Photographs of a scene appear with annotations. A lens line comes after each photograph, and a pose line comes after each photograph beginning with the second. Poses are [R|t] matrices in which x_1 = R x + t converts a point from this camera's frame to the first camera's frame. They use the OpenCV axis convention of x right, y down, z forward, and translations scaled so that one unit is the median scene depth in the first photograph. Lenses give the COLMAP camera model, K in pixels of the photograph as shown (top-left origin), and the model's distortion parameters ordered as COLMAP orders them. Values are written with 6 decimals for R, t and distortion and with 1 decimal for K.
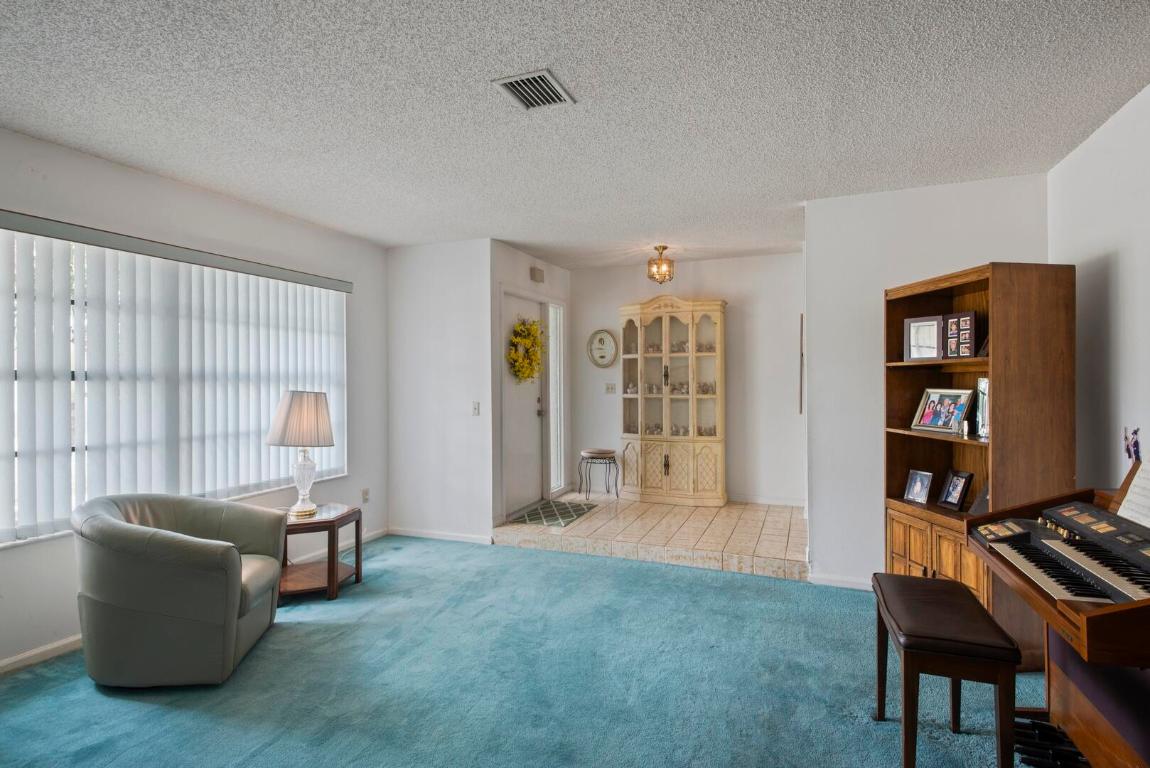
lens RADIAL K [[520.7, 0, 571.6], [0, 520.7, 383.0], [0, 0, 1]] dist [0.003480, -0.000468]
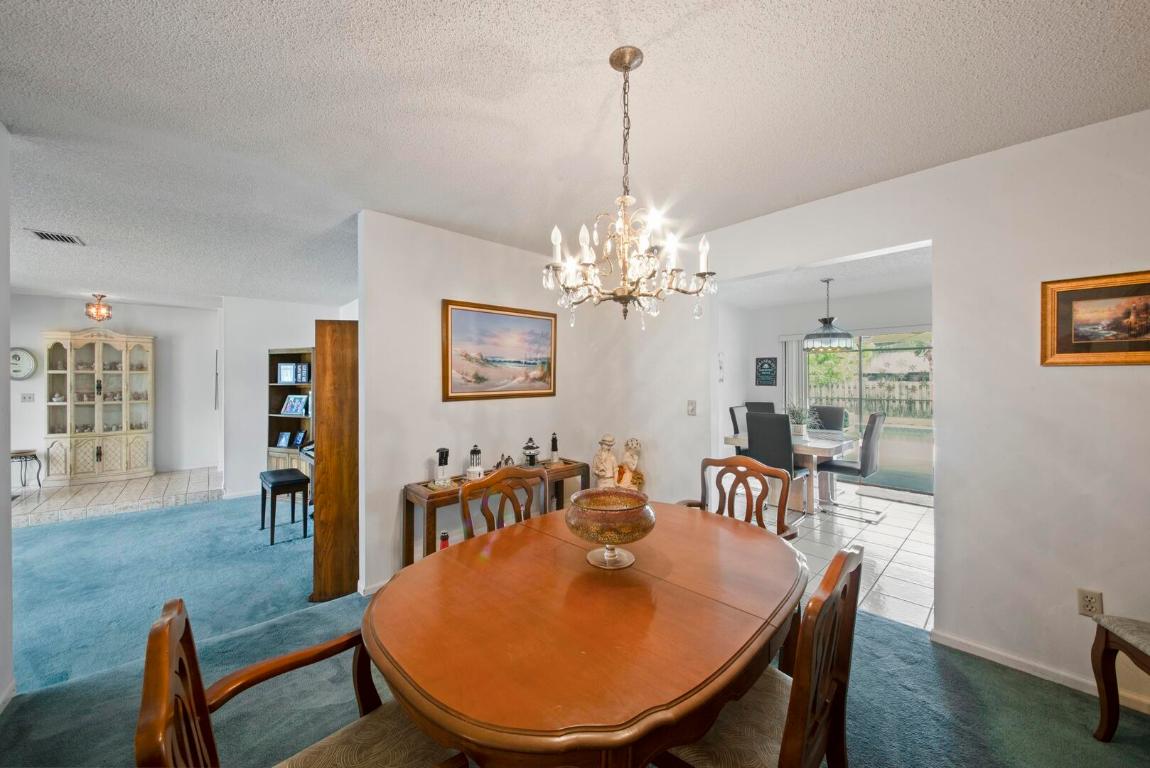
lens RADIAL K [[409.5, 0, 569.5], [0, 409.5, 378.8], [0, 0, 1]] dist [-0.000724, -0.004037]
pose [[0.400721, 0.009967, 0.916146, -0.293132], [-0.006428, 0.999947, -0.008067, -0.035889], [-0.916178, -0.002656, 0.400764, -0.535694]]
